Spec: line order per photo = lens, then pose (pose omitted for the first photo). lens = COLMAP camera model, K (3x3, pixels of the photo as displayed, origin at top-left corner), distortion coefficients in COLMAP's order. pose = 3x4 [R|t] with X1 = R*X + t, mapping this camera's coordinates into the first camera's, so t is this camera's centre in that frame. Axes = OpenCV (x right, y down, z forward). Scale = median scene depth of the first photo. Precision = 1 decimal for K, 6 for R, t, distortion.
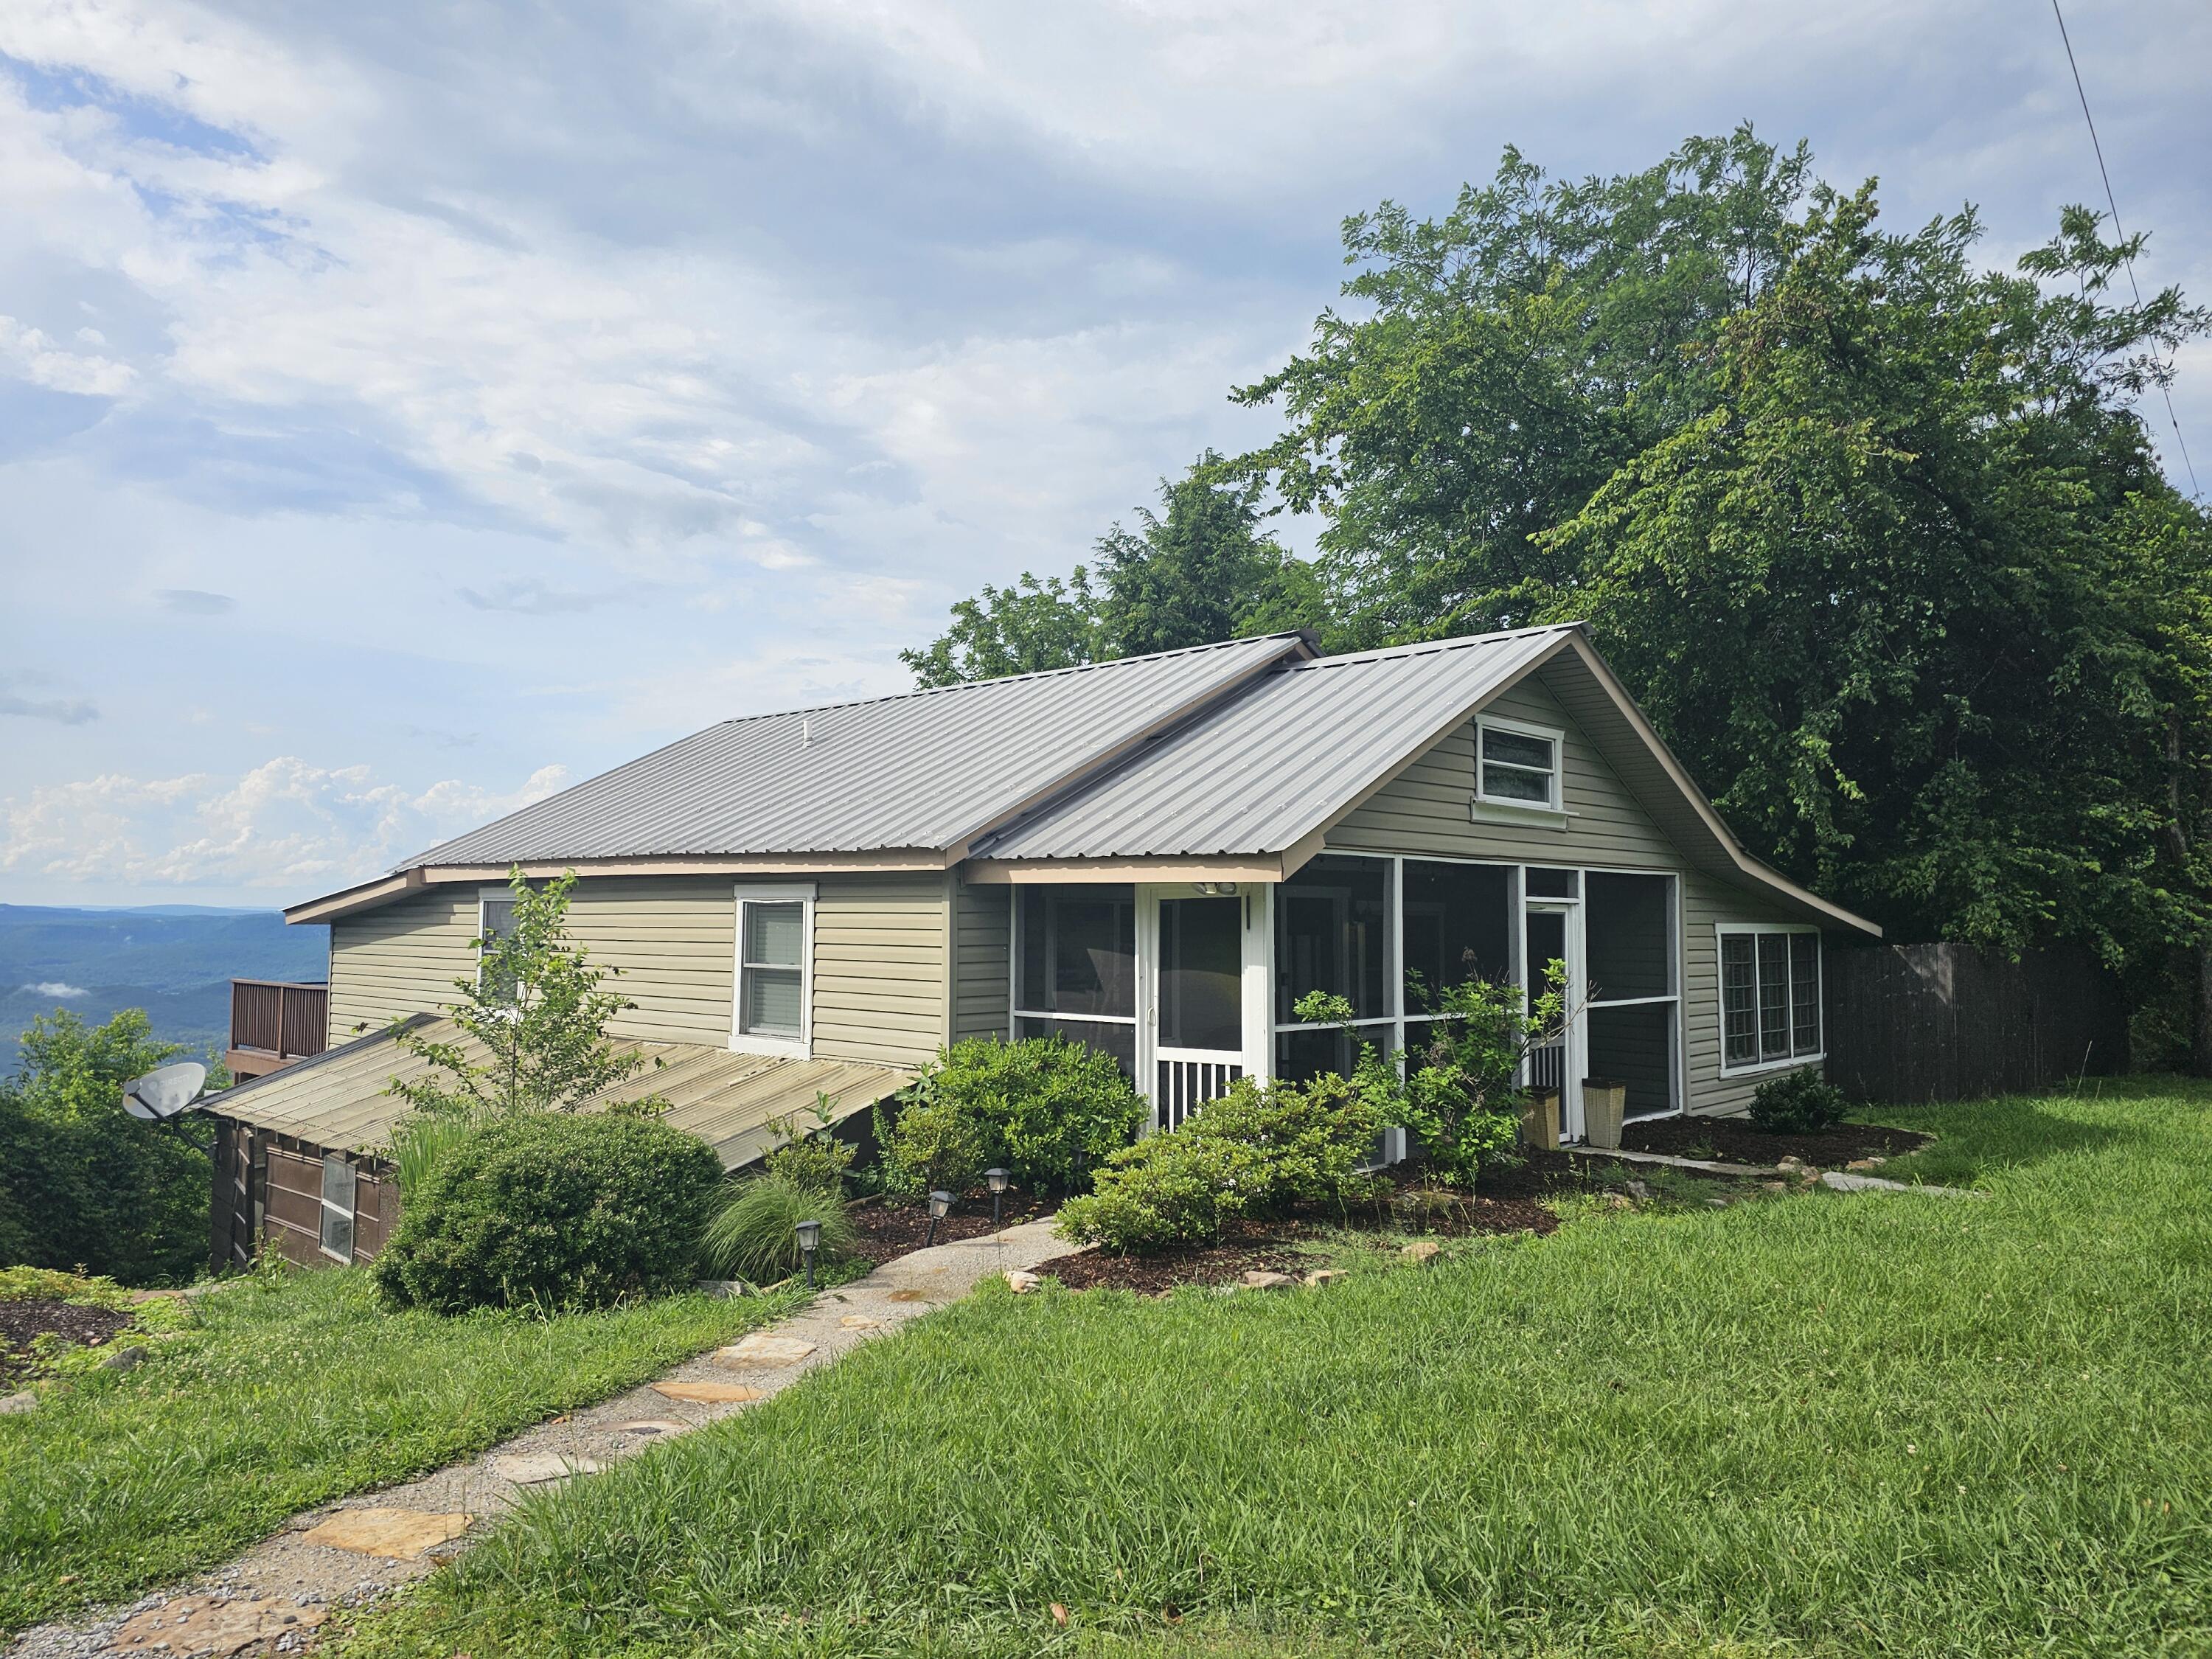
lens RADIAL K [[1485.6, 0, 1098.4], [0, 1485.6, 824.1], [0, 0, 1]] dist [0.064780, -0.057442]
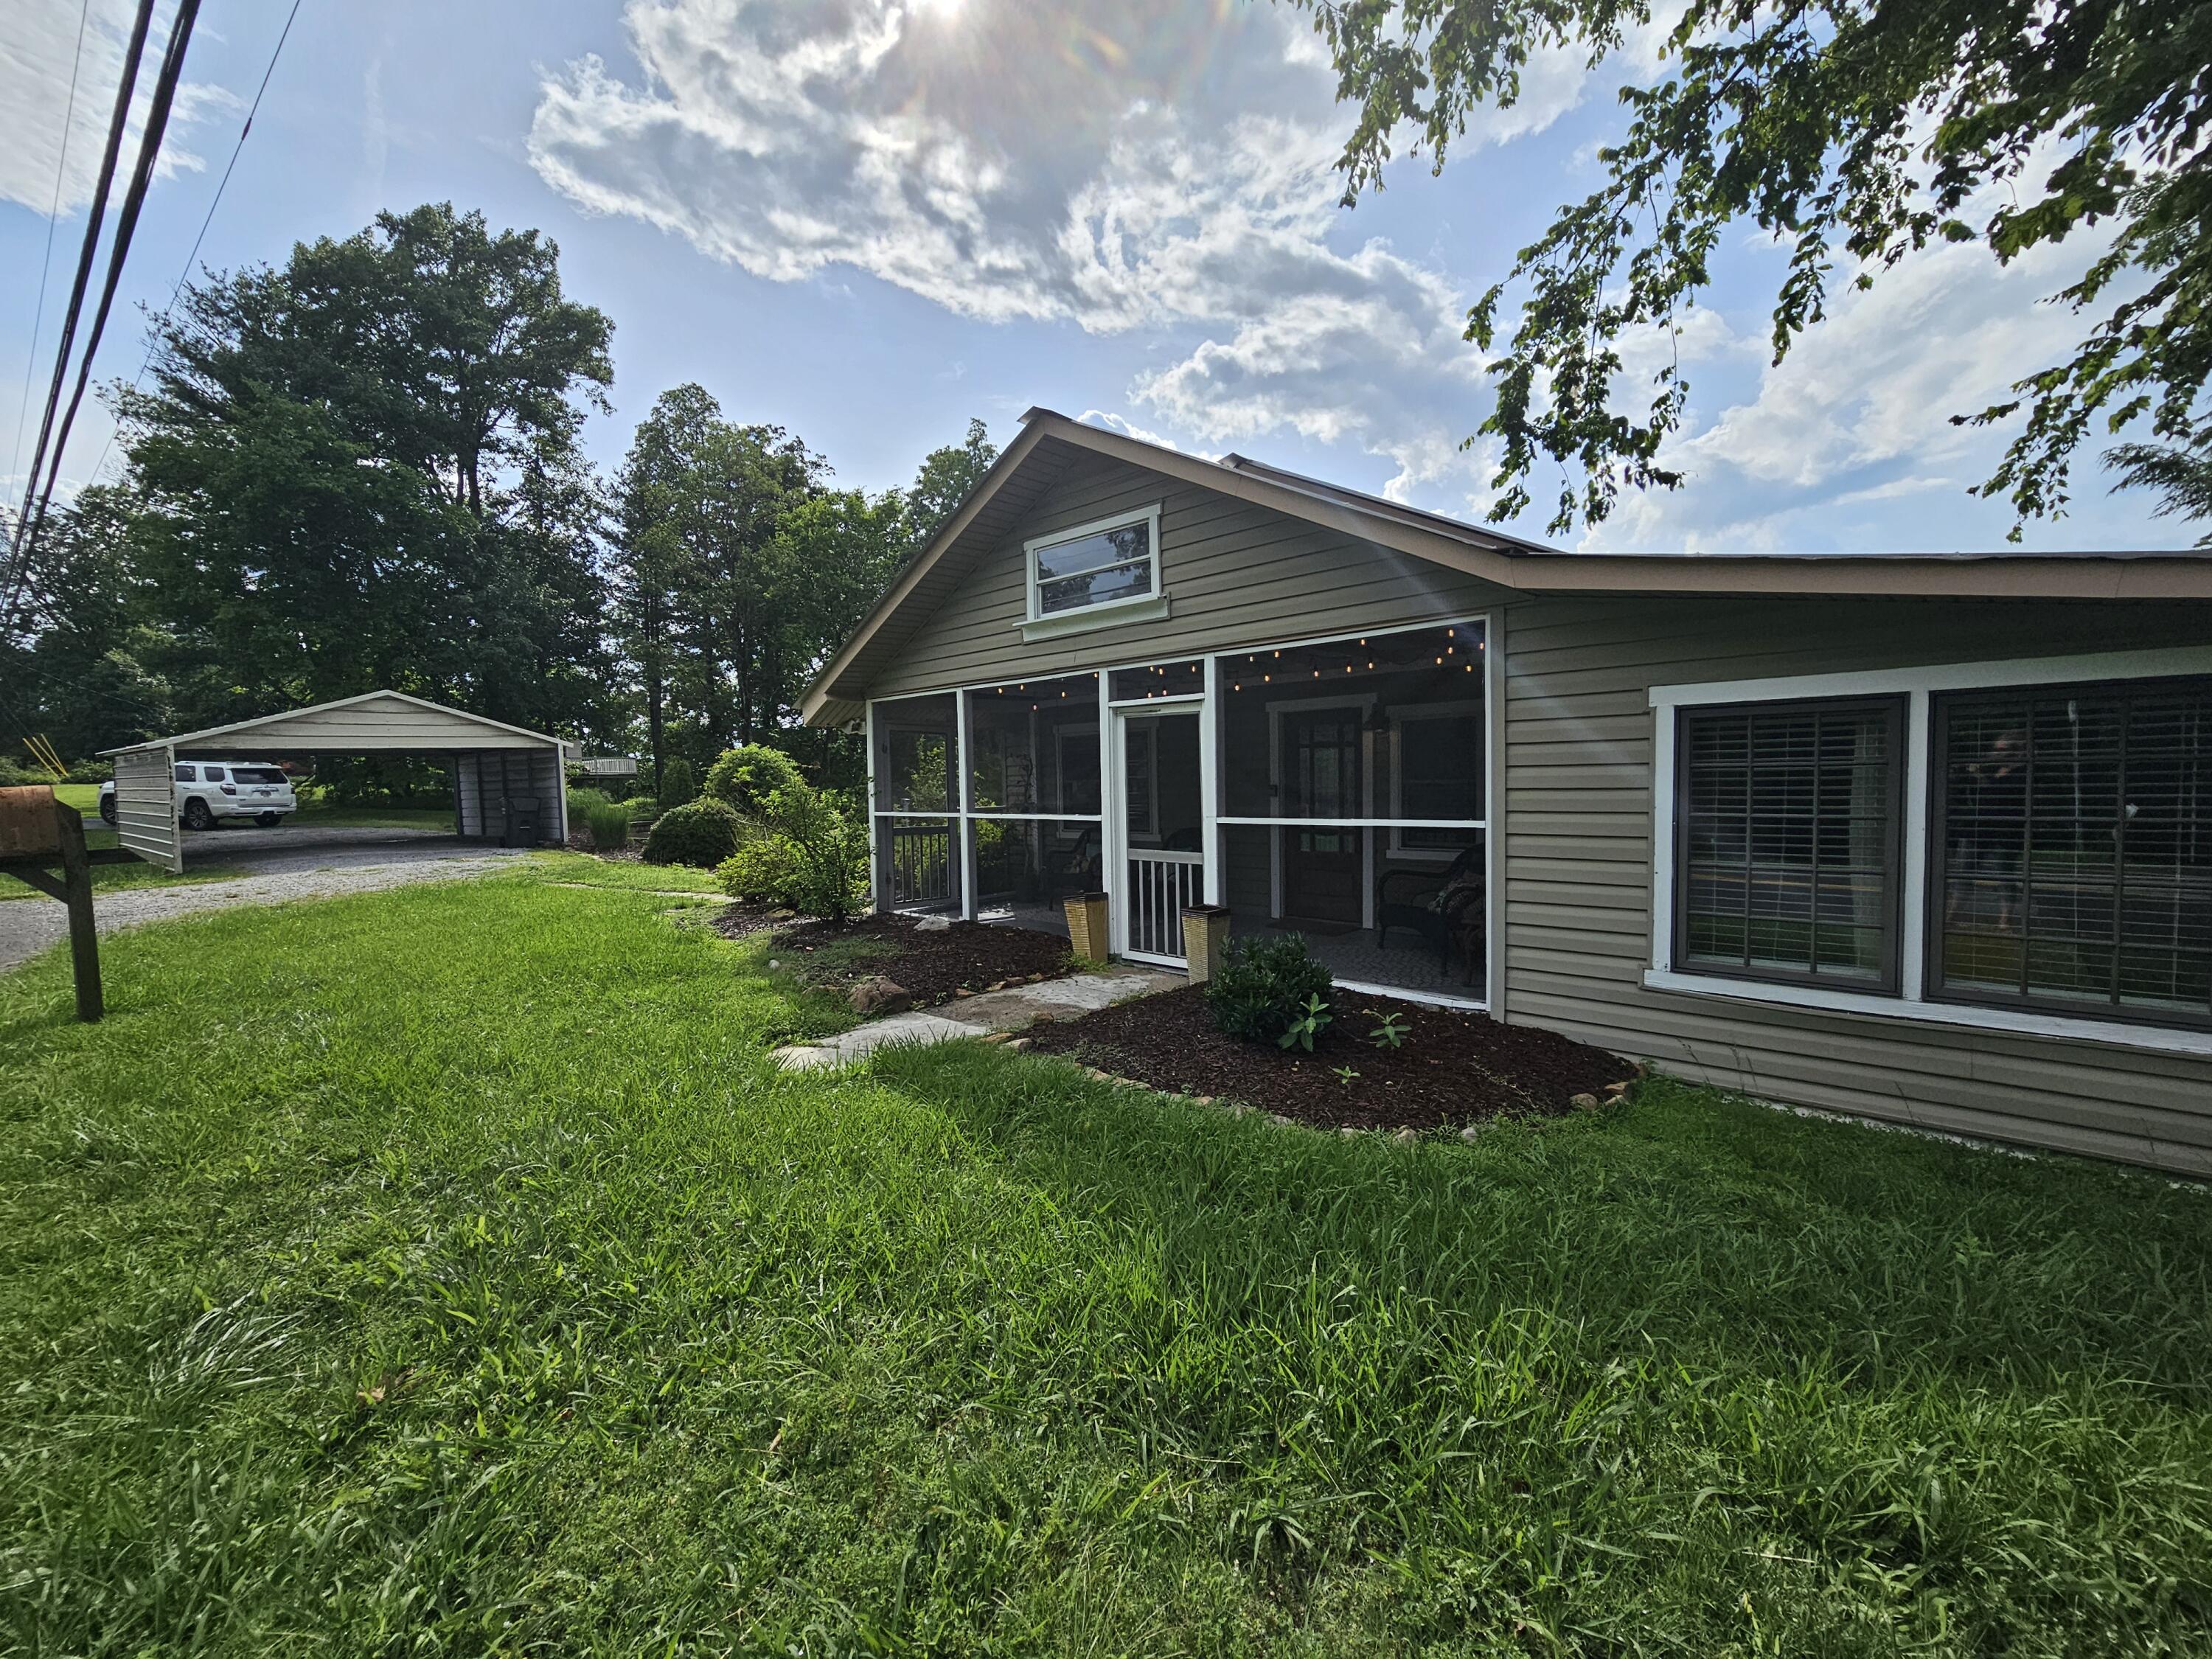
lens RADIAL K [[916.2, 0, 1103.7], [0, 916.2, 824.3], [0, 0, 1]] dist [-0.001100, -0.000093]
pose [[-0.000309, 0.043563, -0.999051, 0.844200], [0.085856, 0.995363, 0.043375, 0.096716], [0.996307, -0.085761, -0.004048, 0.947021]]
